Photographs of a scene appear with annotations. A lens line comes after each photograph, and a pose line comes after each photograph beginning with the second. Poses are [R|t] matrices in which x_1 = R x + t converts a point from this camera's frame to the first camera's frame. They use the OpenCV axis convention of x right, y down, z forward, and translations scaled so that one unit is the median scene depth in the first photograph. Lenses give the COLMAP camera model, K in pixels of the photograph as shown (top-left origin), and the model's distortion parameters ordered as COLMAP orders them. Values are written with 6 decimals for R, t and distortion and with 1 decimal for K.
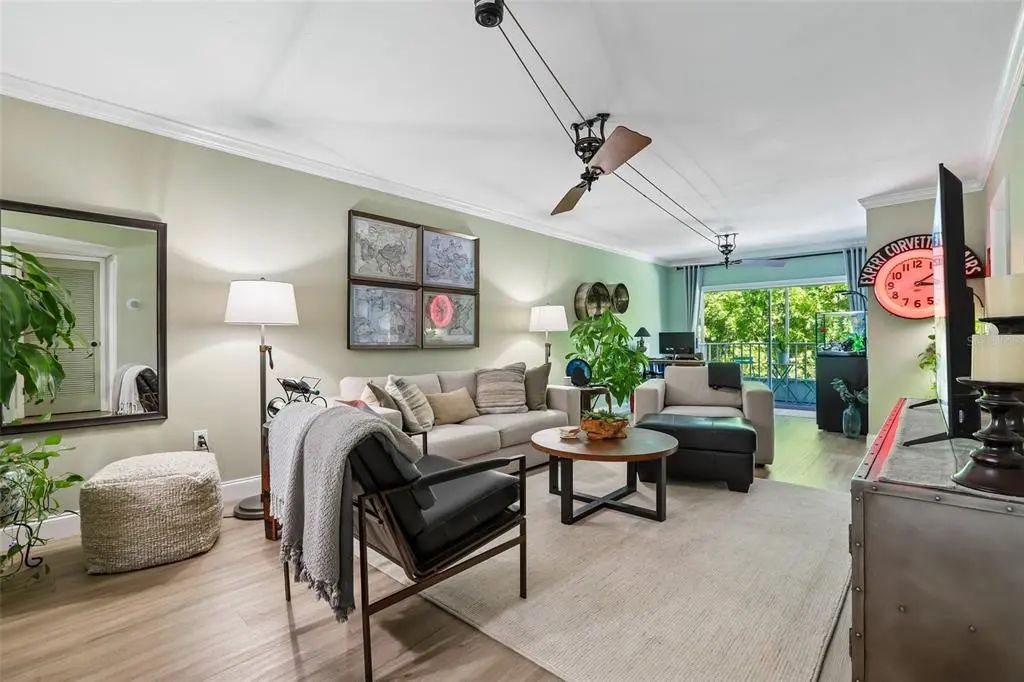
lens RADIAL K [[467.3, 0, 509.4], [0, 467.3, 342.9], [0, 0, 1]] dist [-0.055164, 0.019662]
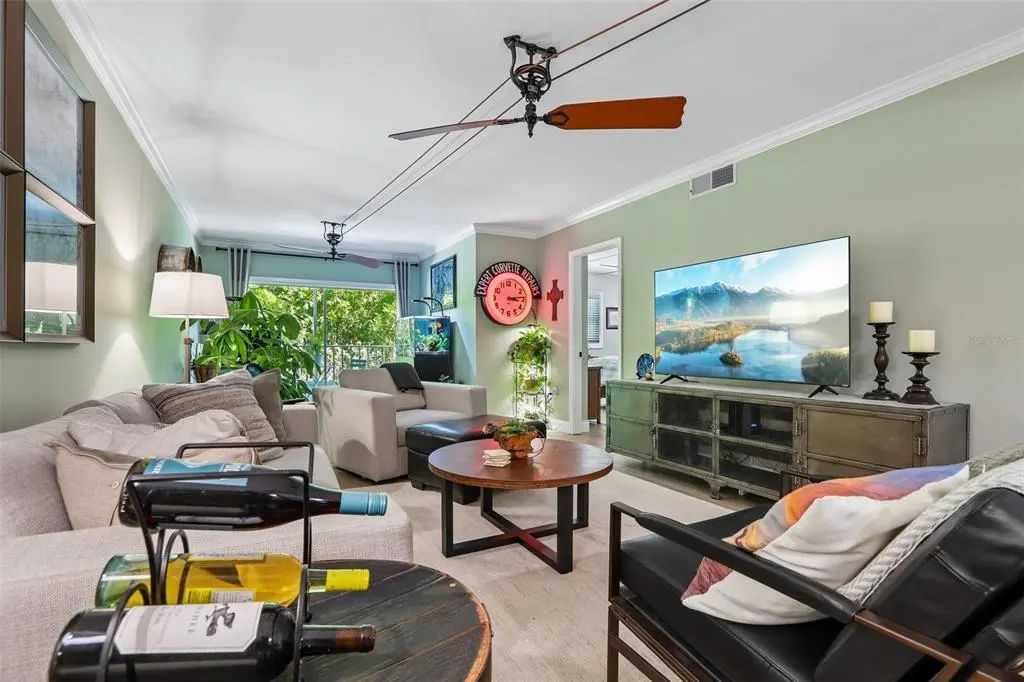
lens RADIAL K [[473.6, 0, 508.0], [0, 473.6, 356.0], [0, 0, 1]] dist [-0.060157, 0.024480]
pose [[0.339992, -0.013786, 0.940327, -0.410941], [0.001693, 0.999900, 0.014048, 0.018191], [-0.940427, -0.003184, 0.339981, 0.551998]]
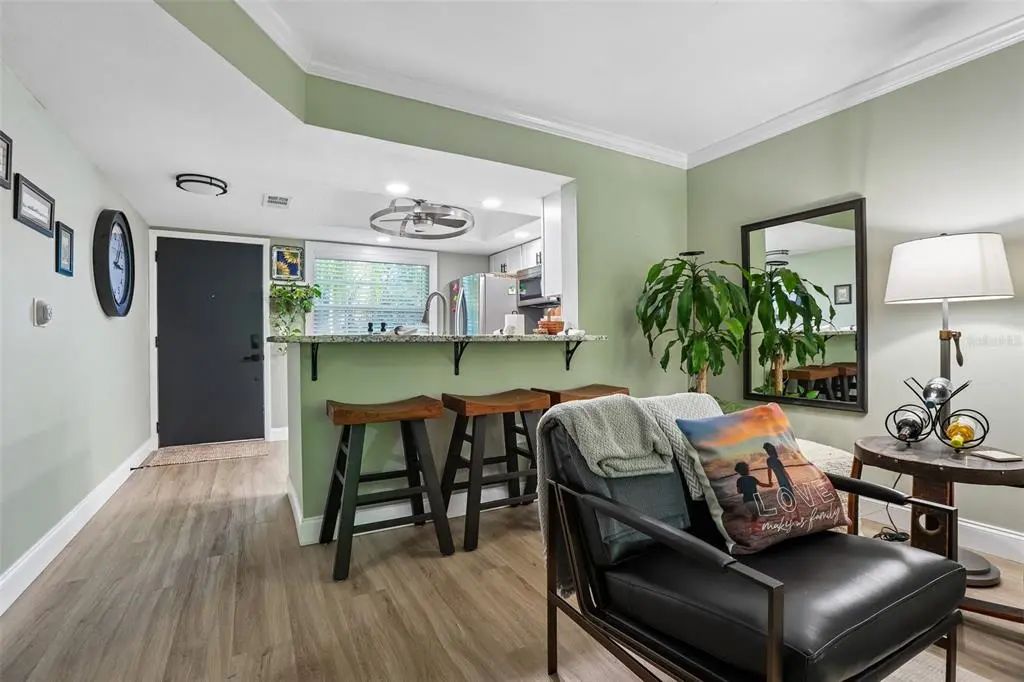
lens RADIAL K [[467.3, 0, 509.4], [0, 467.3, 342.9], [0, 0, 1]] dist [-0.055164, 0.019662]
pose [[-0.316390, 0.012111, -0.948552, 0.229815], [0.004562, 0.999926, 0.011245, 0.009224], [0.948618, -0.000769, -0.316422, 0.429512]]
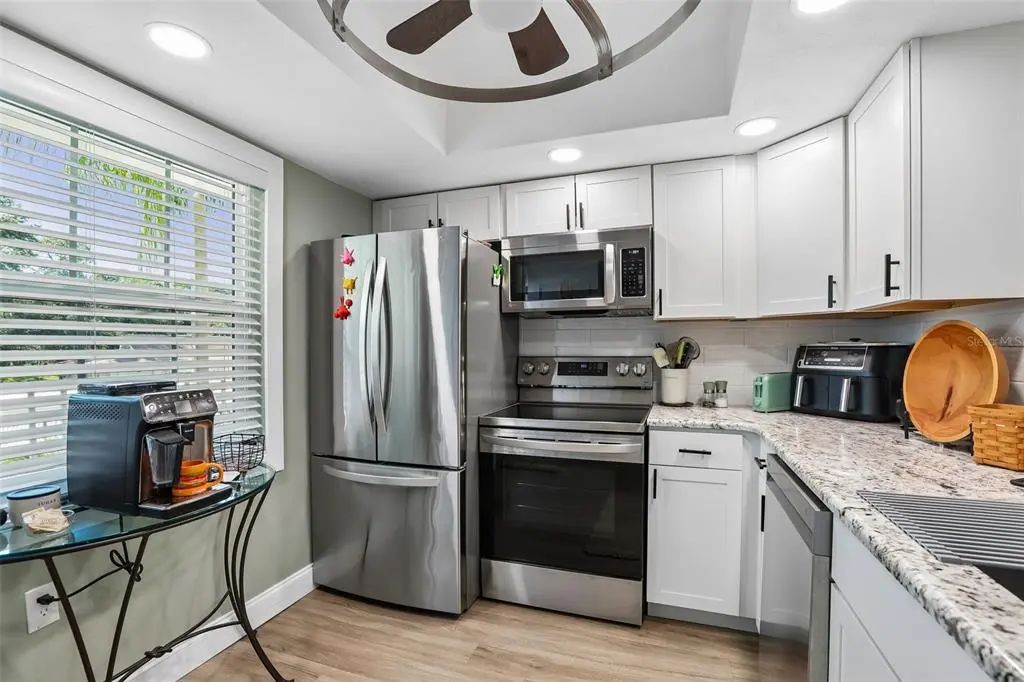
lens RADIAL K [[473.6, 0, 508.0], [0, 473.6, 356.0], [0, 0, 1]] dist [-0.060157, 0.024480]
pose [[0.388676, 0.021772, -0.921117, -0.433414], [-0.001782, 0.999737, 0.022878, -0.034693], [0.921373, -0.007250, 0.388612, -0.185034]]
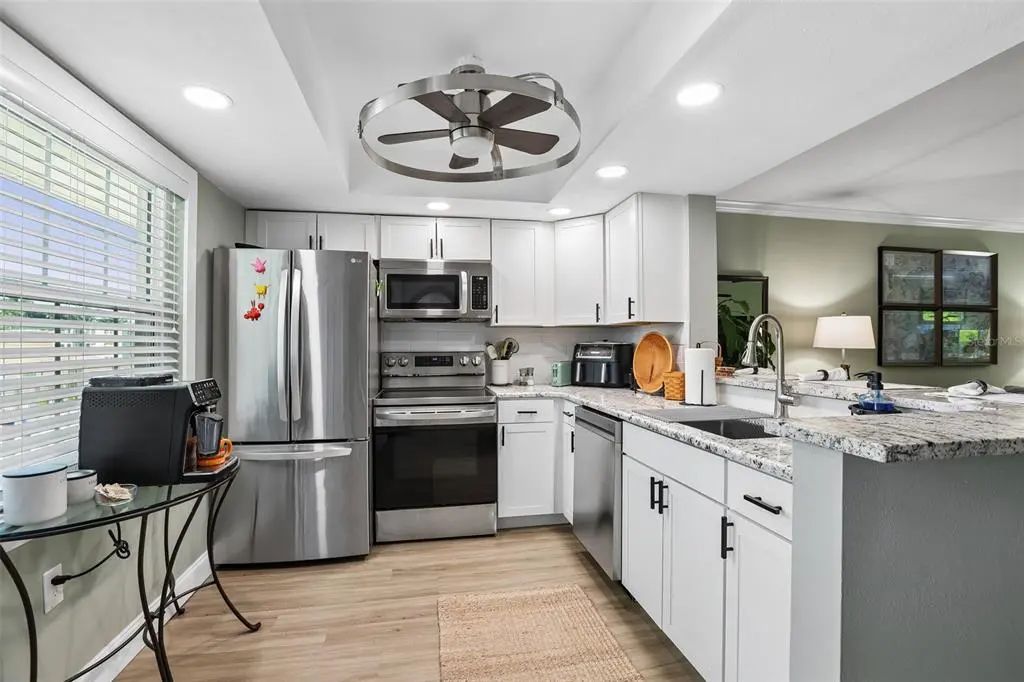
lens RADIAL K [[467.3, 0, 509.4], [0, 467.3, 342.9], [0, 0, 1]] dist [-0.055164, 0.019662]
pose [[0.800194, 0.003176, -0.599732, -0.375248], [-0.005093, 0.999986, -0.001500, -0.035324], [0.599719, 0.004254, 0.800199, -0.434332]]
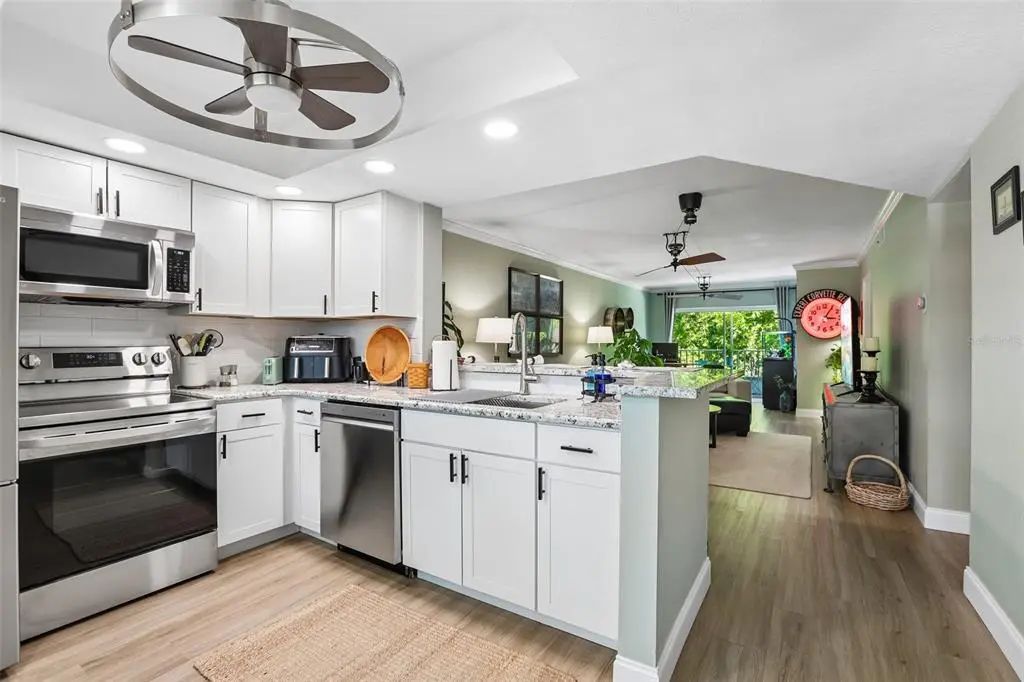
lens RADIAL K [[467.3, 0, 509.4], [0, 467.3, 342.9], [0, 0, 1]] dist [-0.055164, 0.019662]
pose [[0.986301, 0.006329, 0.164832, -0.555229], [-0.005812, 0.999977, -0.003615, -0.025460], [-0.164851, 0.002607, 0.986315, -0.501426]]
